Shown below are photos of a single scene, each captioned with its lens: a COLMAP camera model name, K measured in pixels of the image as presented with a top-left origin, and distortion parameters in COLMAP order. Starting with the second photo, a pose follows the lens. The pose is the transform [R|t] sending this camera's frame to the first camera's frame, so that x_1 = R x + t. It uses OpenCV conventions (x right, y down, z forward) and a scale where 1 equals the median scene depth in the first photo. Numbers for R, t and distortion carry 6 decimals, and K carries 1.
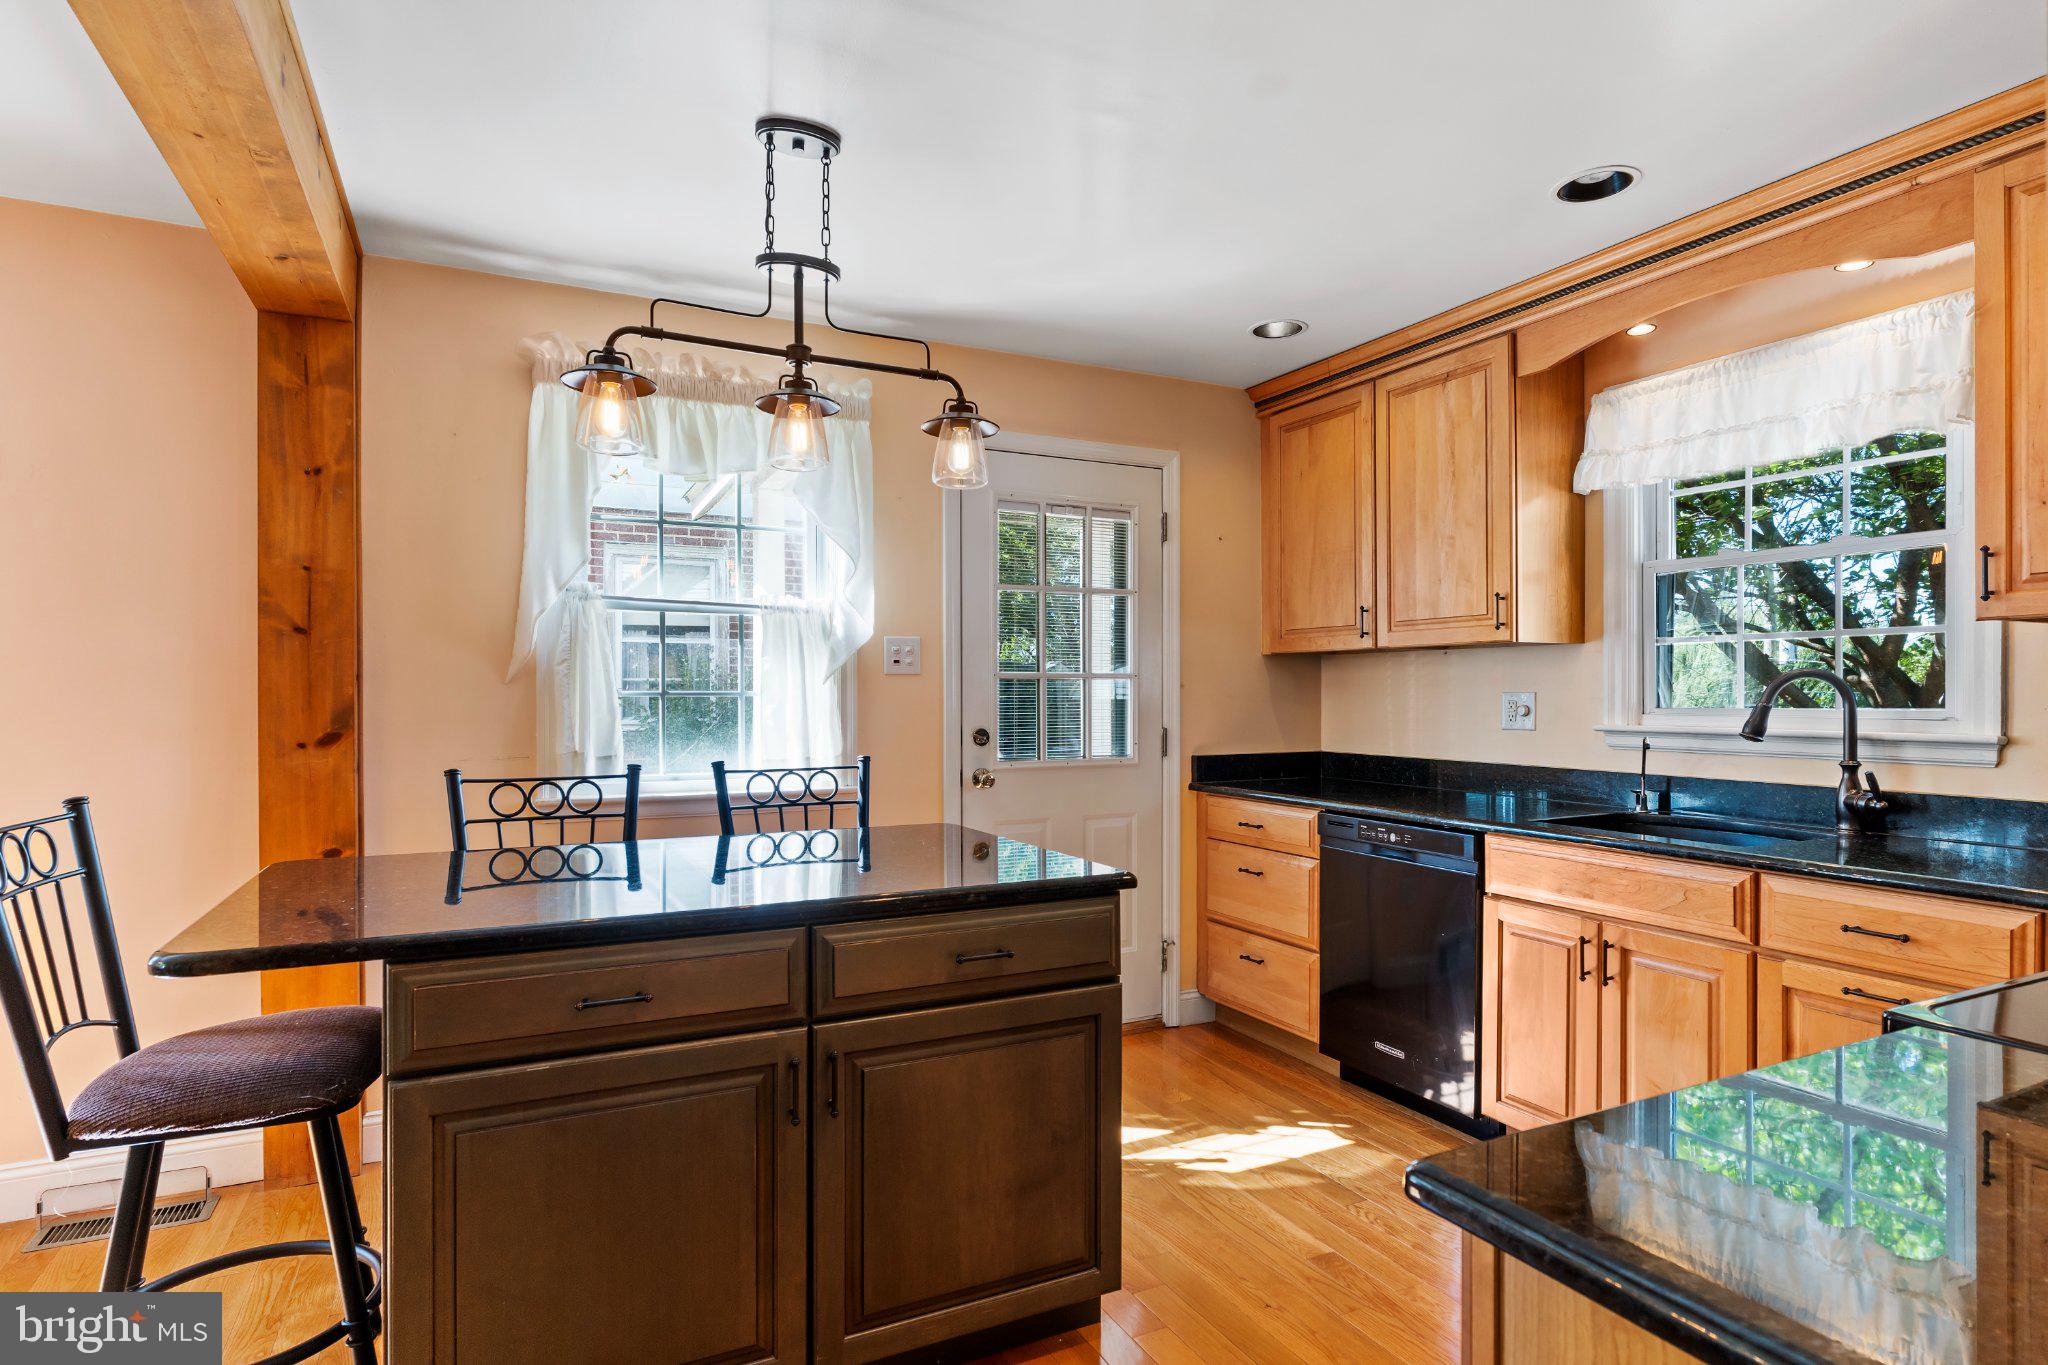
lens RADIAL K [[1061.8, 0, 986.5], [0, 1061.8, 691.3], [0, 0, 1]] dist [-0.002169, -0.000081]
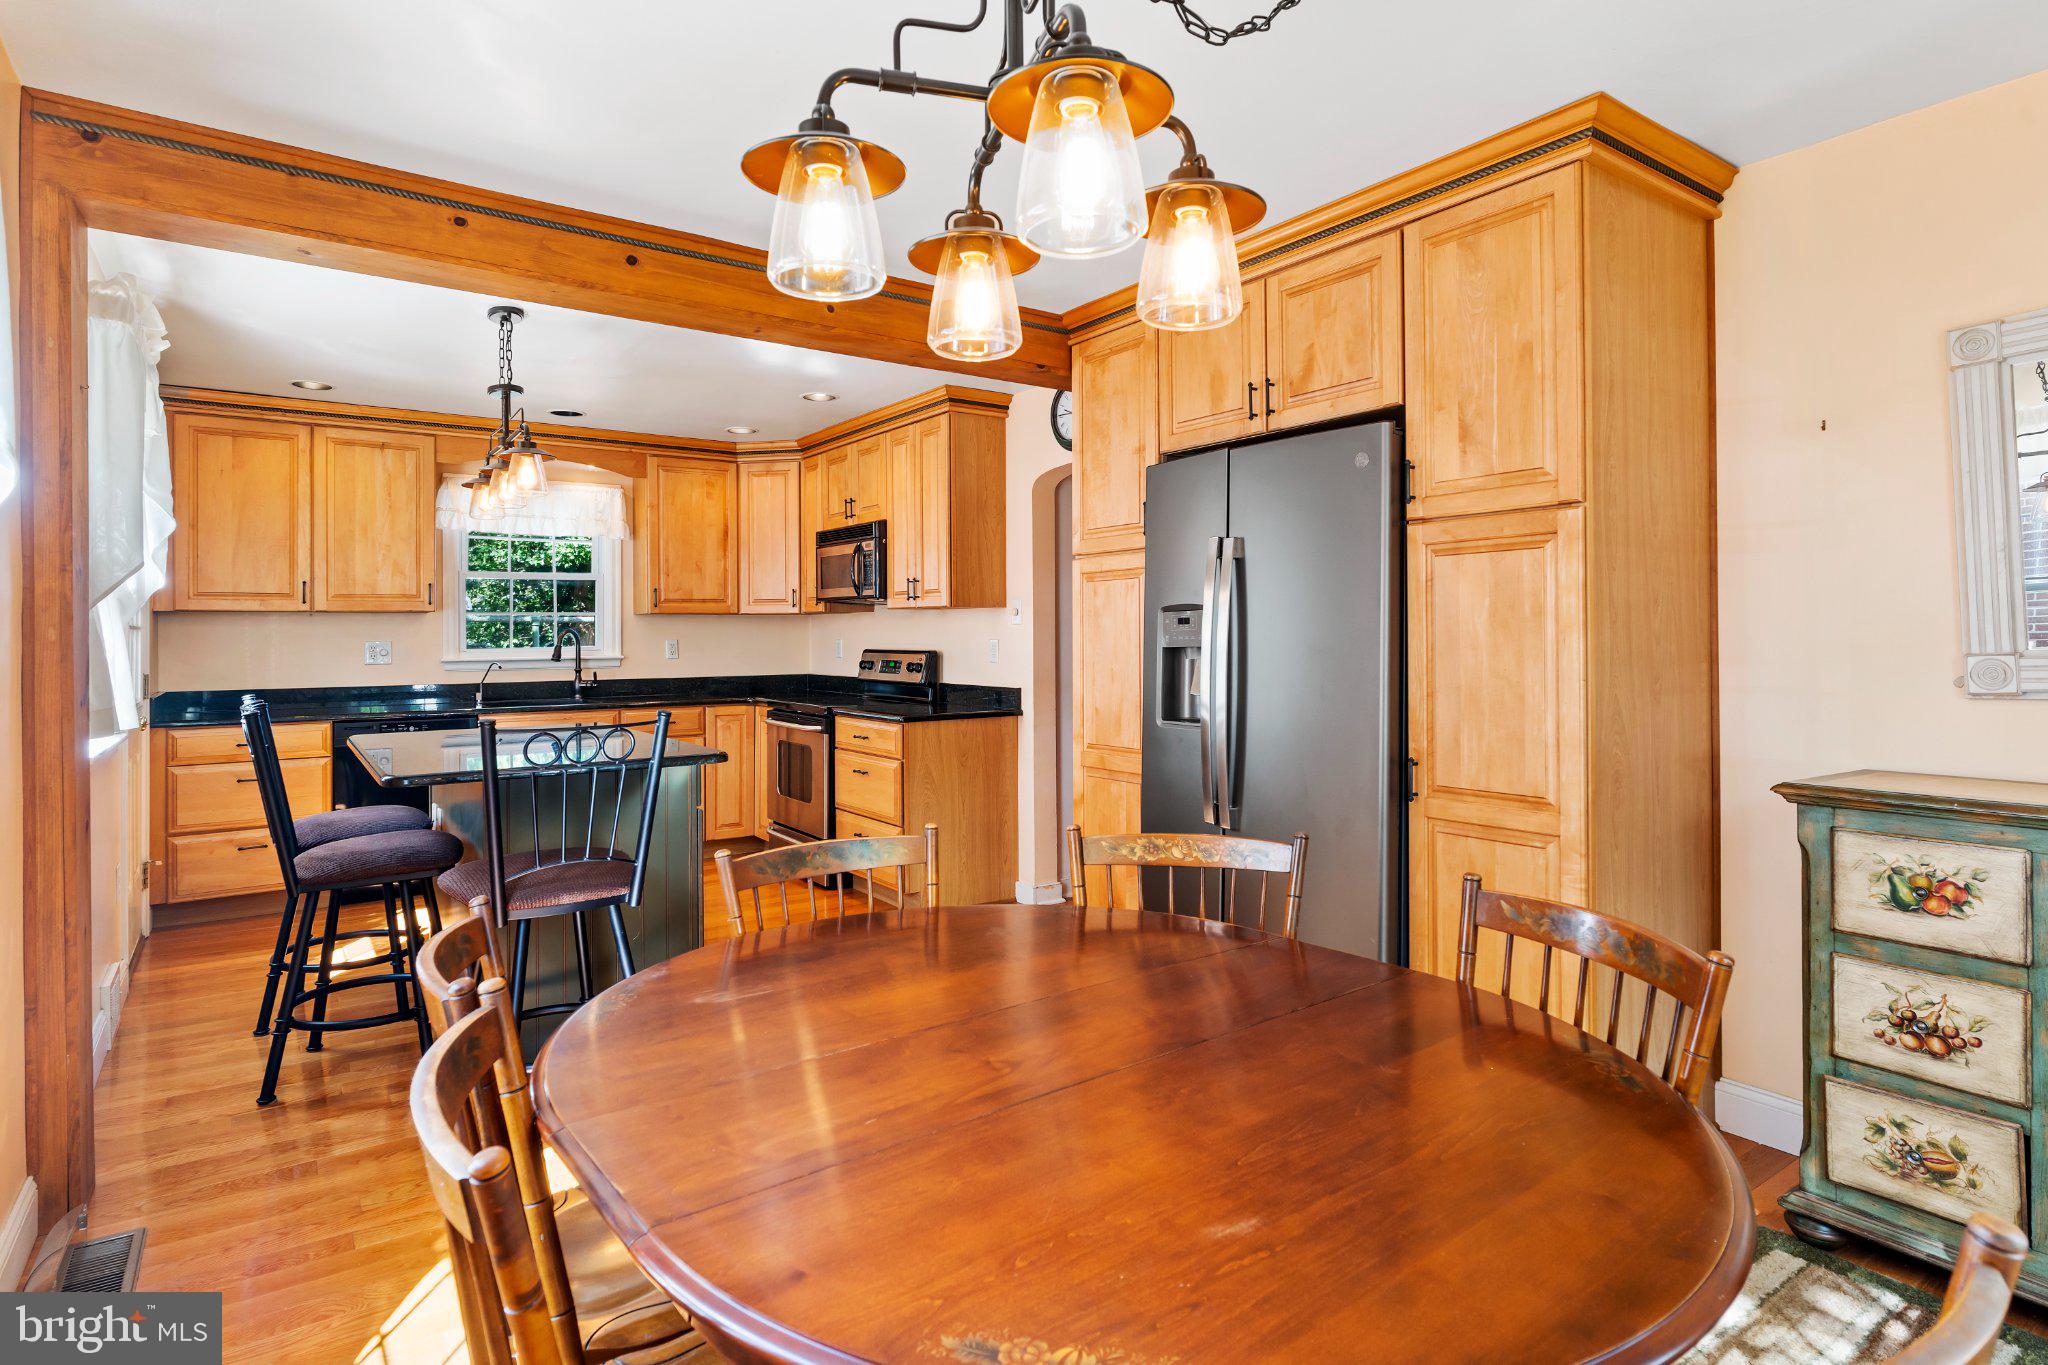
lens RADIAL K [[1080.0, 0, 1025.5], [0, 1080.0, 637.3], [0, 0, 1]] dist [-0.002268, -0.000605]
pose [[-0.154368, 0.002628, 0.988010, -1.626957], [0.007926, 0.999968, -0.001421, 0.006260], [-0.987982, 0.007612, -0.154384, 0.354746]]
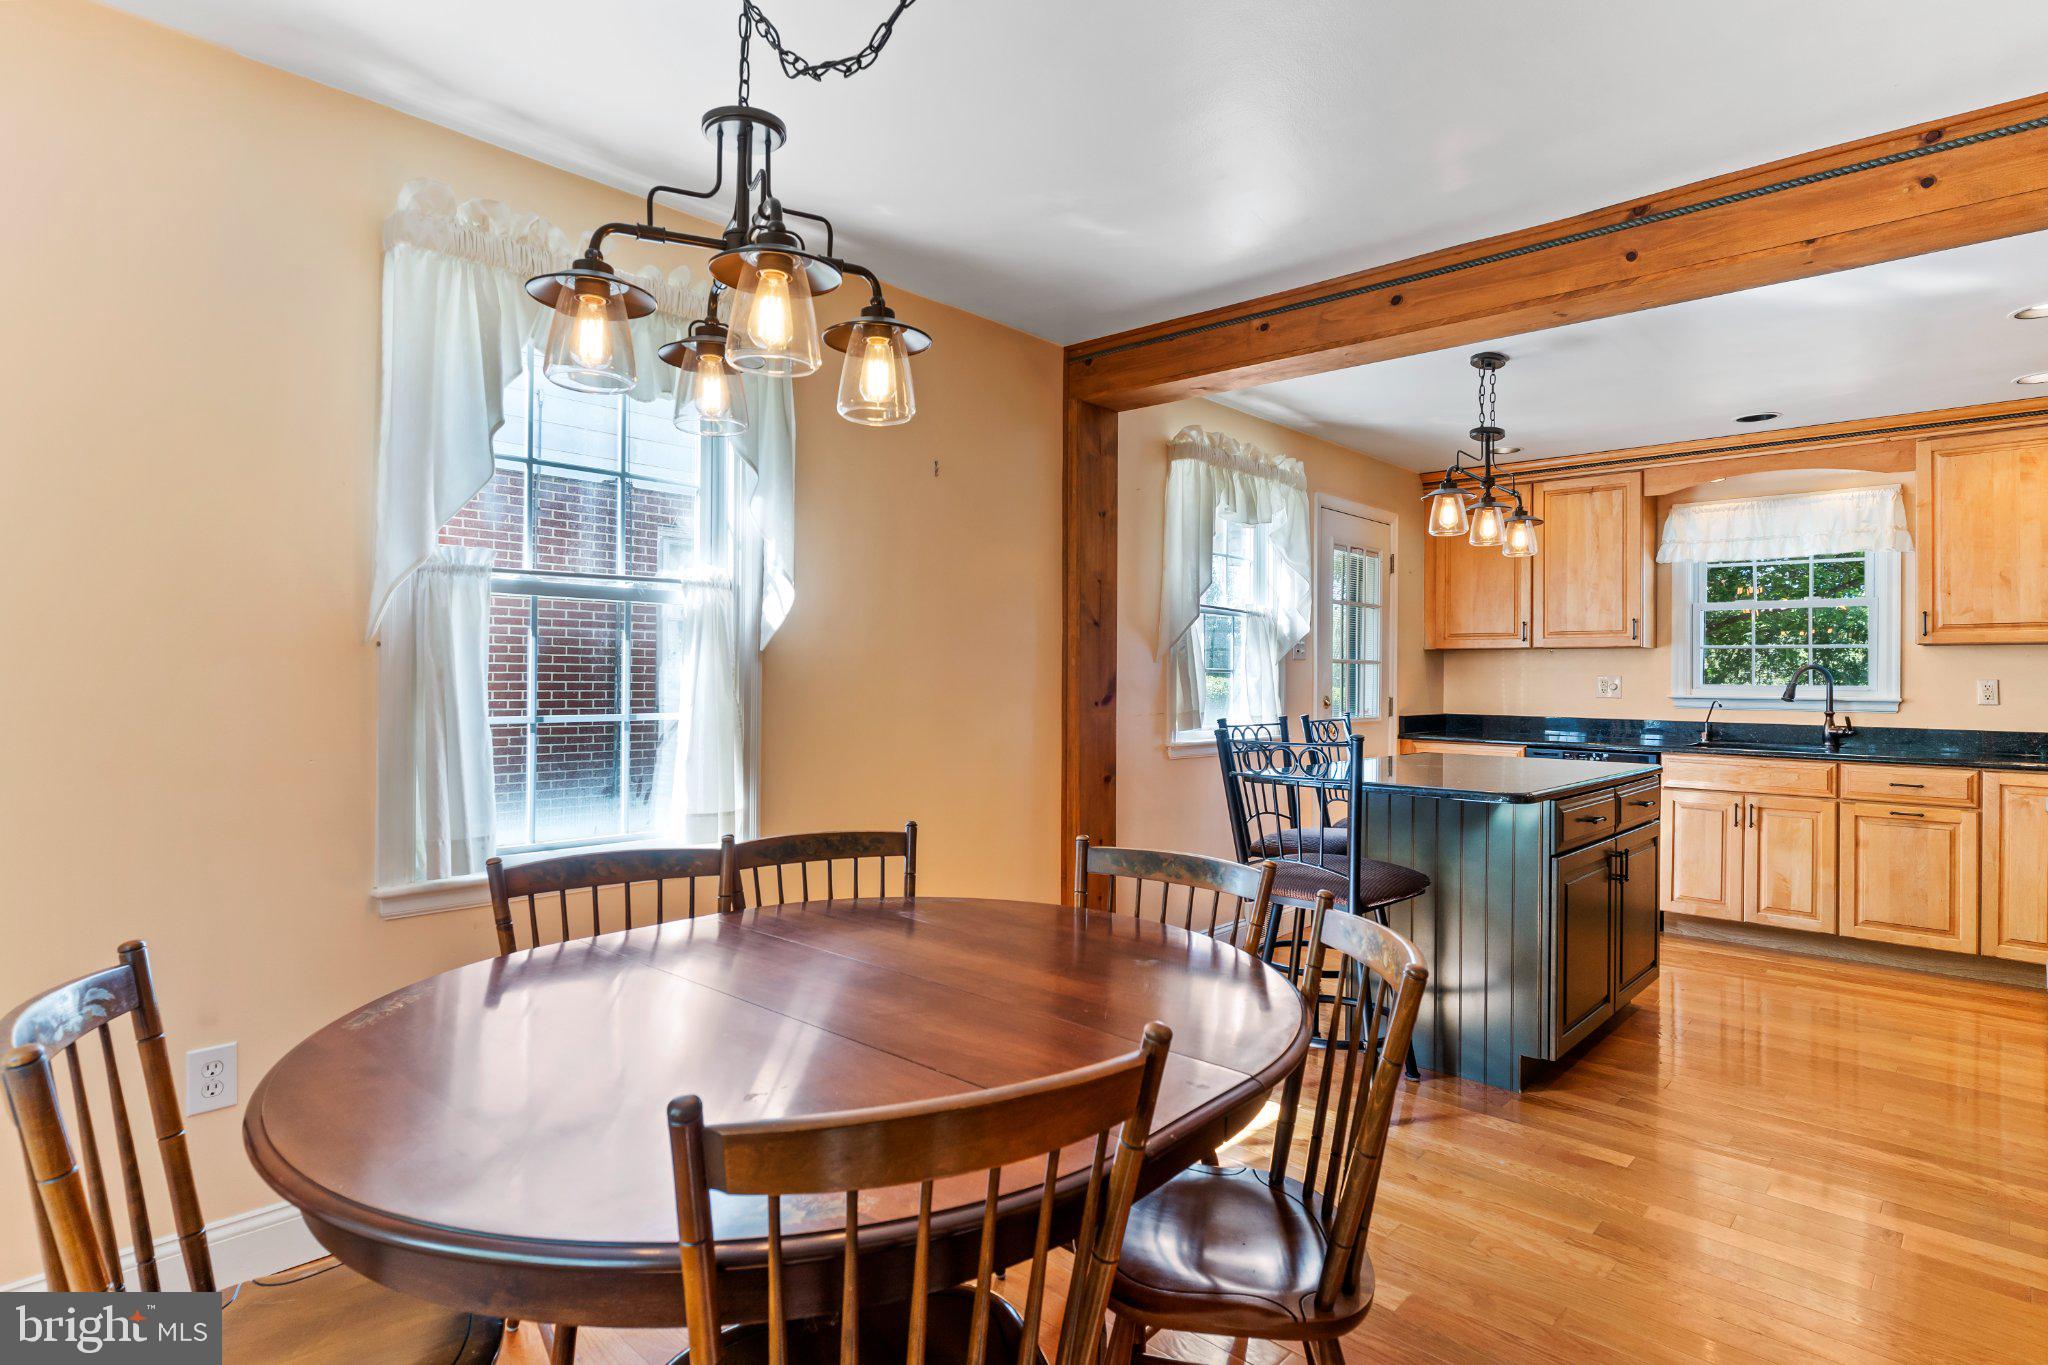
lens RADIAL K [[1036.1, 0, 969.3], [0, 1036.1, 666.6], [0, 0, 1]] dist [-0.023875, -0.000620]
pose [[0.948588, 0.013941, 0.316206, -1.246224], [-0.011697, 0.999891, -0.008993, 0.015868], [-0.316297, 0.004832, 0.948648, -0.289007]]
